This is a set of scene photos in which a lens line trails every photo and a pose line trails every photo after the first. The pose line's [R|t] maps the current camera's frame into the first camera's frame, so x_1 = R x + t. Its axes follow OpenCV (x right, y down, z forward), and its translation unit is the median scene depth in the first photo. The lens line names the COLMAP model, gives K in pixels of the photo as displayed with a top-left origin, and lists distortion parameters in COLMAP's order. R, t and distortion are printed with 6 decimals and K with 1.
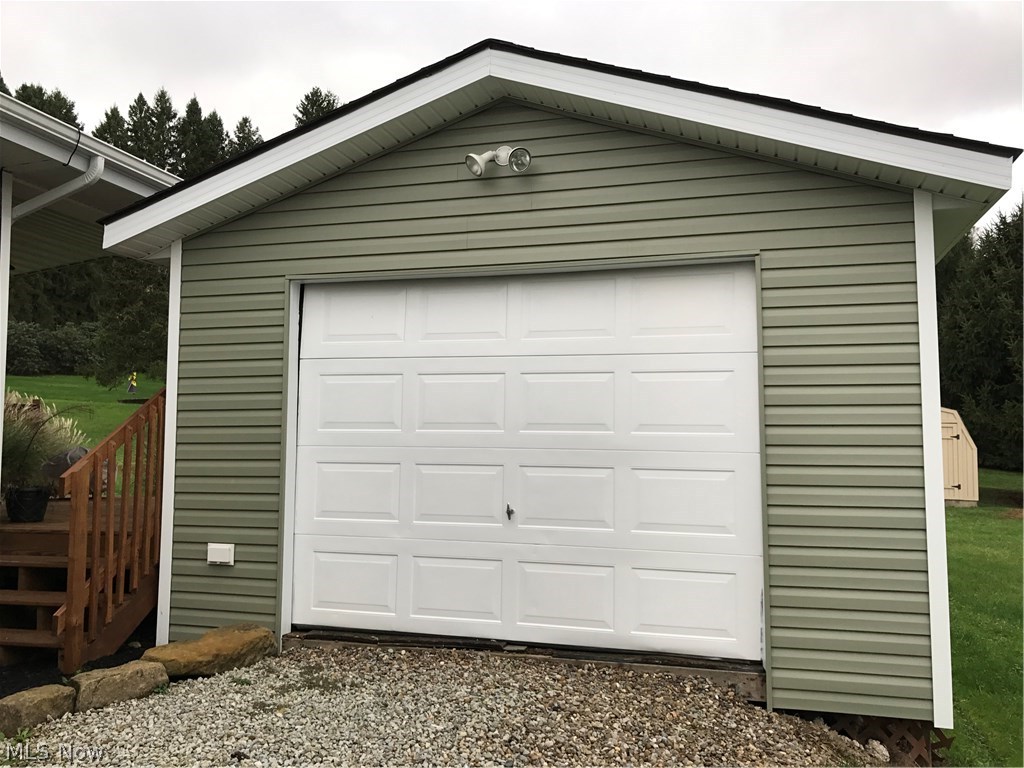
lens RADIAL K [[838.2, 0, 513.9], [0, 838.2, 385.1], [0, 0, 1]] dist [0.022255, -0.028896]
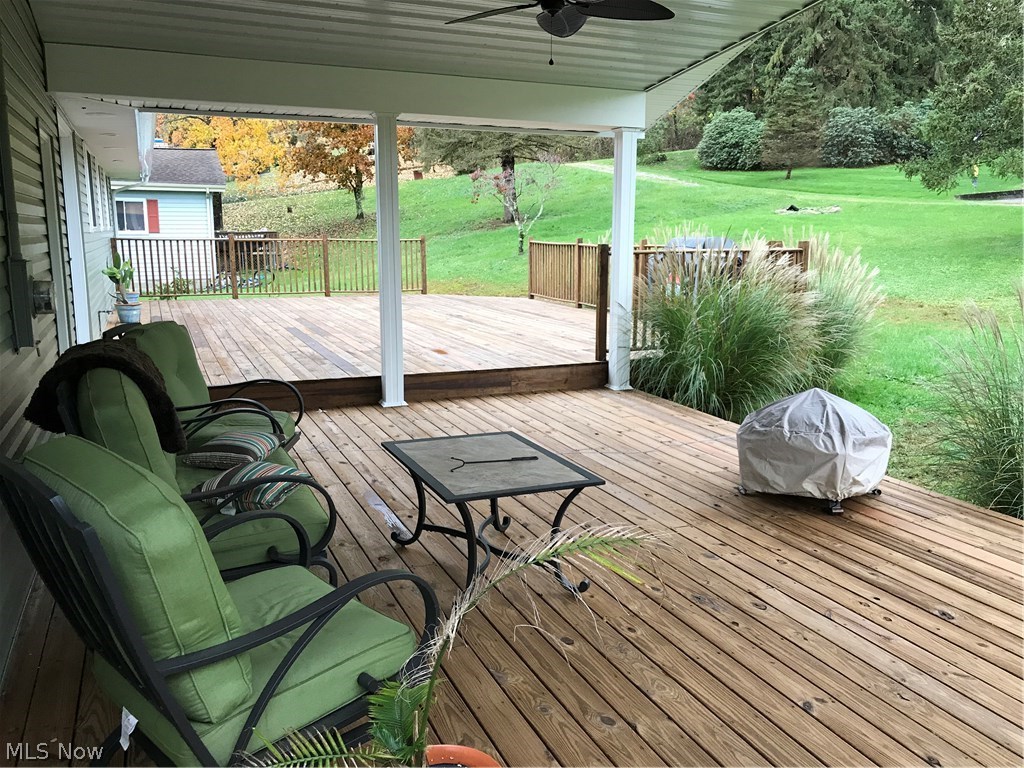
lens RADIAL K [[838.2, 0, 513.3], [0, 838.2, 388.5], [0, 0, 1]] dist [0.022255, -0.028896]
pose [[0.604040, 0.144958, -0.783660, -0.048816], [0.062091, 0.971770, 0.227613, -0.009602], [0.794531, -0.186146, 0.577988, 0.117170]]
